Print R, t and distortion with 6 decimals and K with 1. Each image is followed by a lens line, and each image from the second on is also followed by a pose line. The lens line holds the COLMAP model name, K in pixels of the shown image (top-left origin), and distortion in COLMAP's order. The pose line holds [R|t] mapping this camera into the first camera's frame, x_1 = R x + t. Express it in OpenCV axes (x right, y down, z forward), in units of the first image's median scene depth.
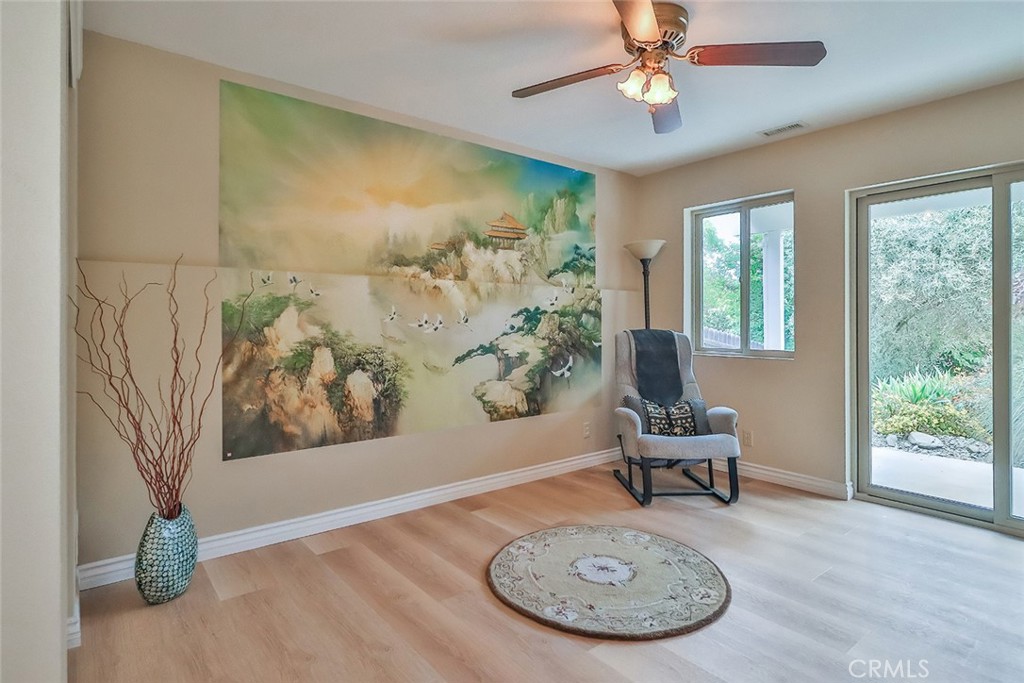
lens RADIAL K [[534.8, 0, 515.7], [0, 534.8, 325.6], [0, 0, 1]] dist [-0.002953, -0.000676]
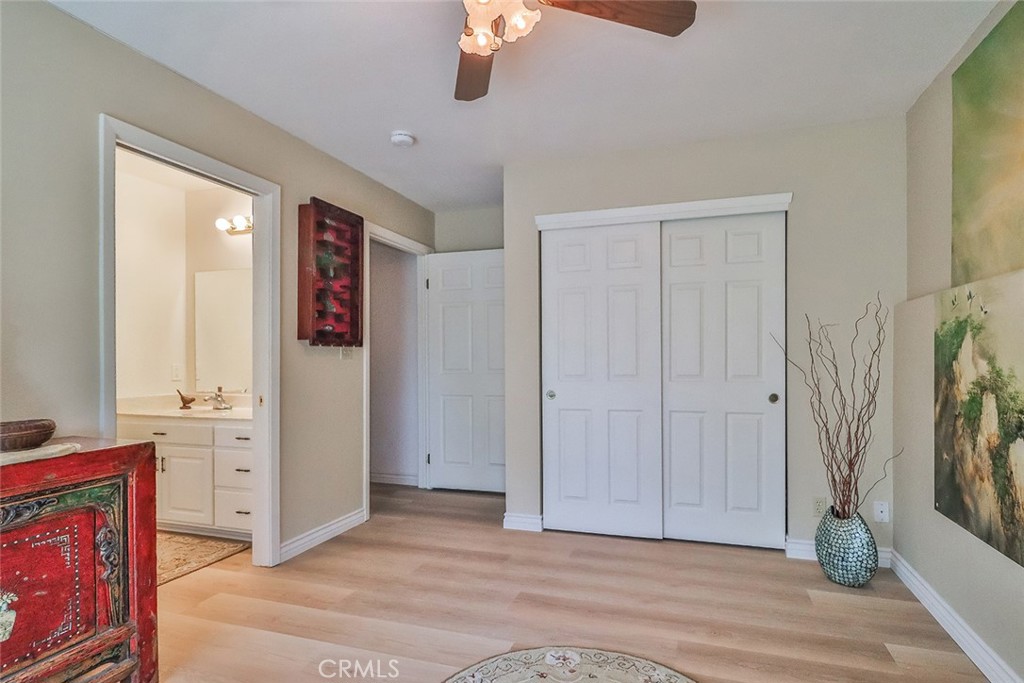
lens RADIAL K [[546.2, 0, 515.9], [0, 546.2, 354.8], [0, 0, 1]] dist [-0.004000, -0.000827]
pose [[-0.836772, 0.000838, -0.547550, 0.486418], [0.001154, 0.999999, -0.000233, -0.005851], [0.547550, -0.000827, -0.836773, 1.250396]]
